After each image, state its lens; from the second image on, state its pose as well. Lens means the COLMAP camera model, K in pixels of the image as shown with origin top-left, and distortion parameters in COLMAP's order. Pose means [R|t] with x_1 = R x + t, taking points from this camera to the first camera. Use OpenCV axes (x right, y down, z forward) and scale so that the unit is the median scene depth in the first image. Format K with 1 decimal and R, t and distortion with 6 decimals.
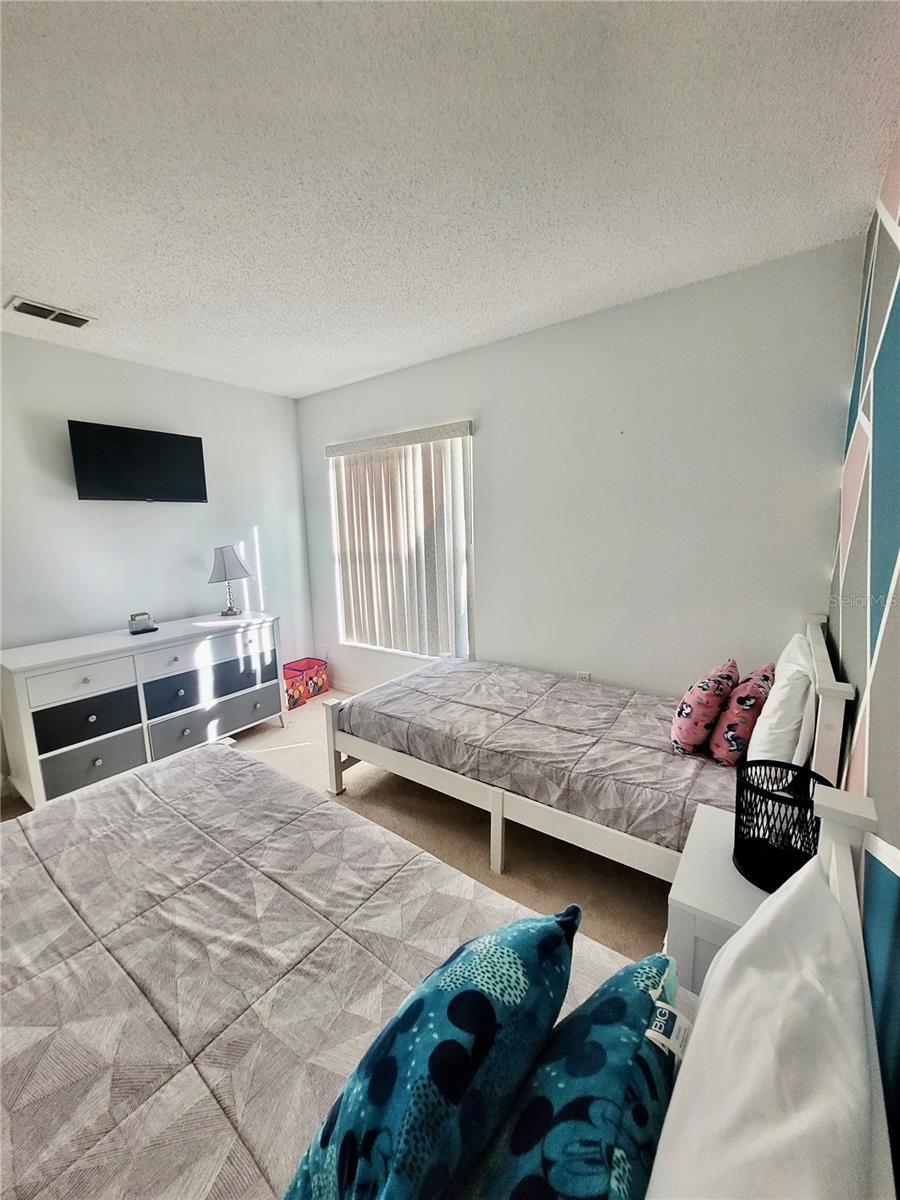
lens RADIAL K [[466.5, 0, 445.3], [0, 466.5, 601.7], [0, 0, 1]] dist [0.002392, 0.000074]
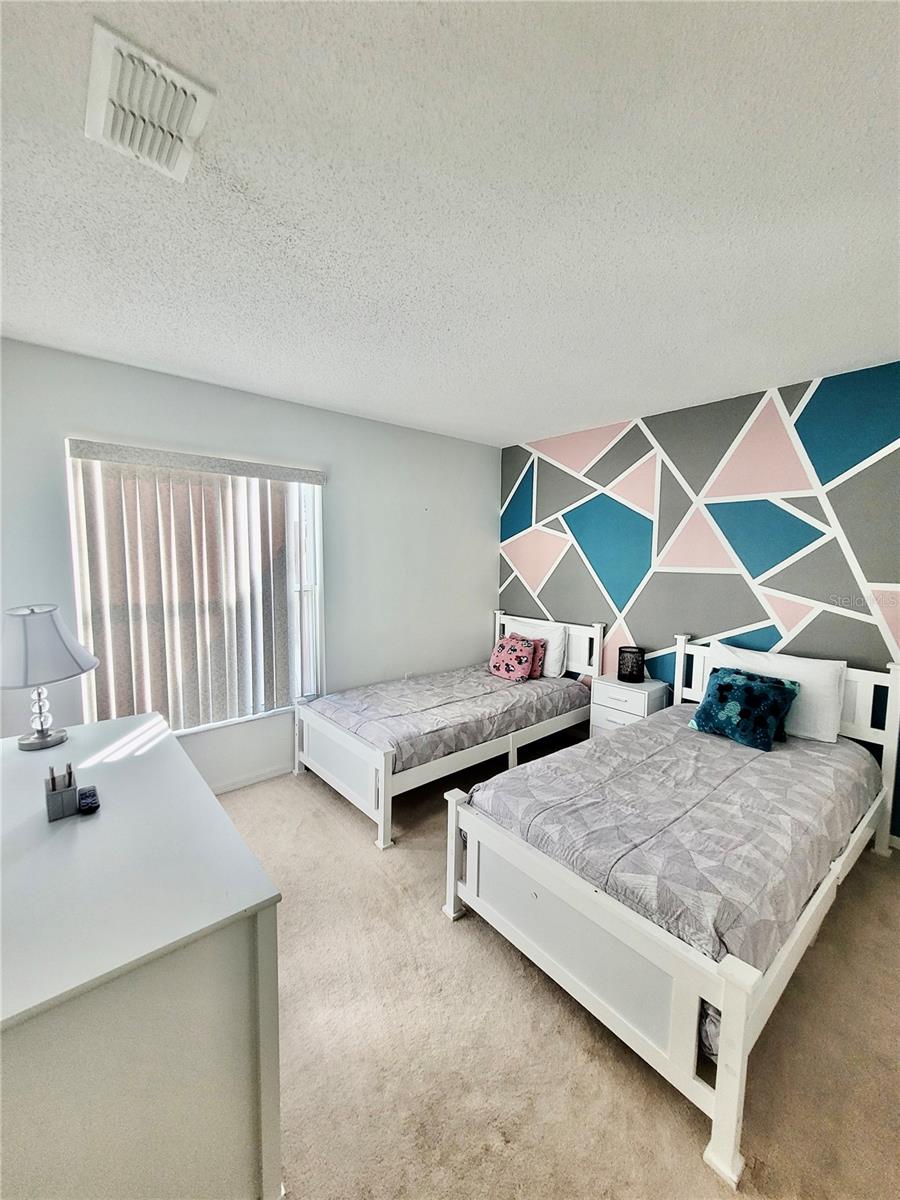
lens RADIAL K [[466.5, 0, 442.2], [0, 466.5, 597.9], [0, 0, 1]] dist [0.002392, 0.000074]
pose [[0.237175, -0.062959, 0.969425, -1.263746], [0.148470, 0.988524, 0.027876, -0.116795], [-0.960055, 0.137319, 0.243800, 0.675249]]
